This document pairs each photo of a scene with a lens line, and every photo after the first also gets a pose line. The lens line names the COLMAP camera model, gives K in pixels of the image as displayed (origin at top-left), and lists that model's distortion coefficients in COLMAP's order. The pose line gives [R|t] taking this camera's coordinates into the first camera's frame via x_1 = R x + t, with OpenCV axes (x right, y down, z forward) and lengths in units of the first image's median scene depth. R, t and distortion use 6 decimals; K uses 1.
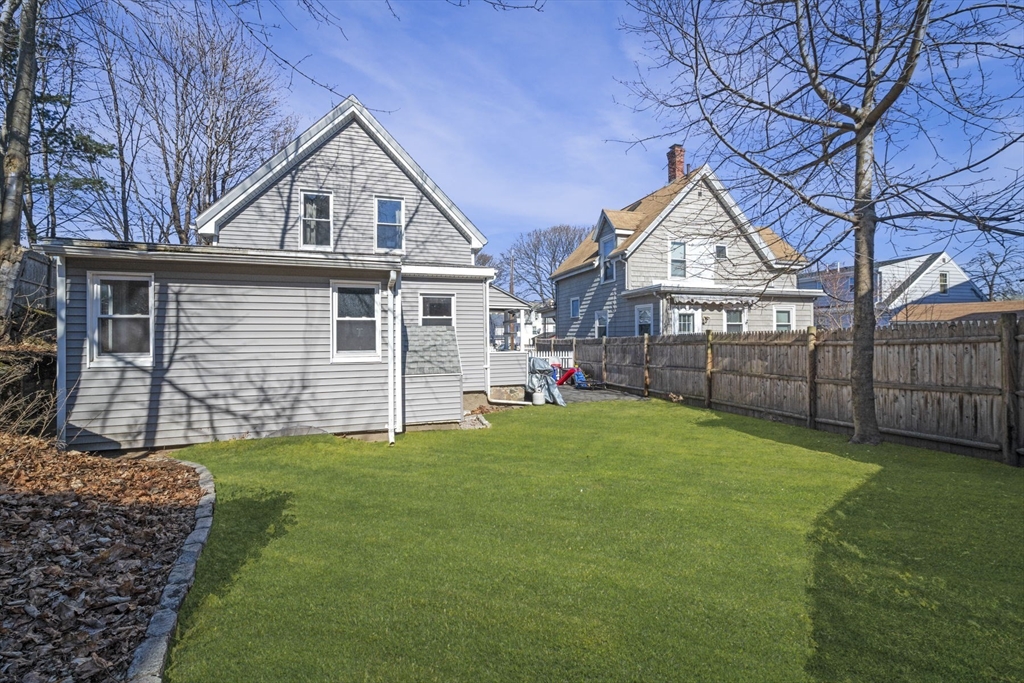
lens RADIAL K [[404.5, 0, 513.9], [0, 404.5, 337.3], [0, 0, 1]] dist [-0.010530, -0.000175]
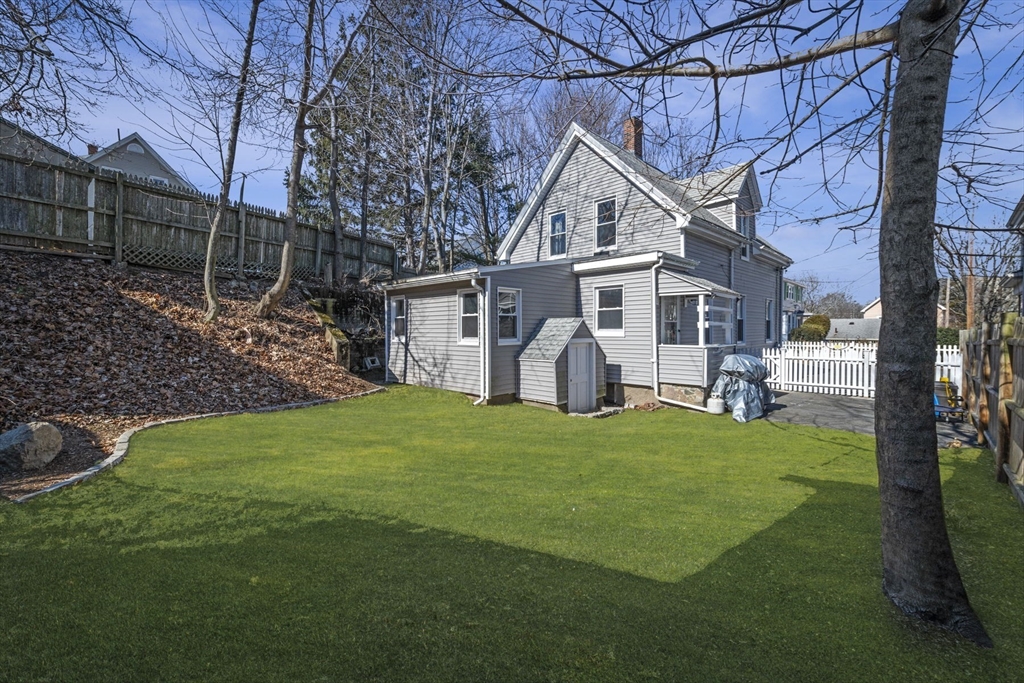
lens RADIAL K [[412.2, 0, 503.5], [0, 412.2, 338.1], [0, 0, 1]] dist [-0.012664, -0.000150]
pose [[0.450123, 0.022848, -0.892674, 0.629504], [-0.002875, 0.999705, 0.024138, 0.000488], [0.892962, -0.008298, 0.450056, 0.291261]]
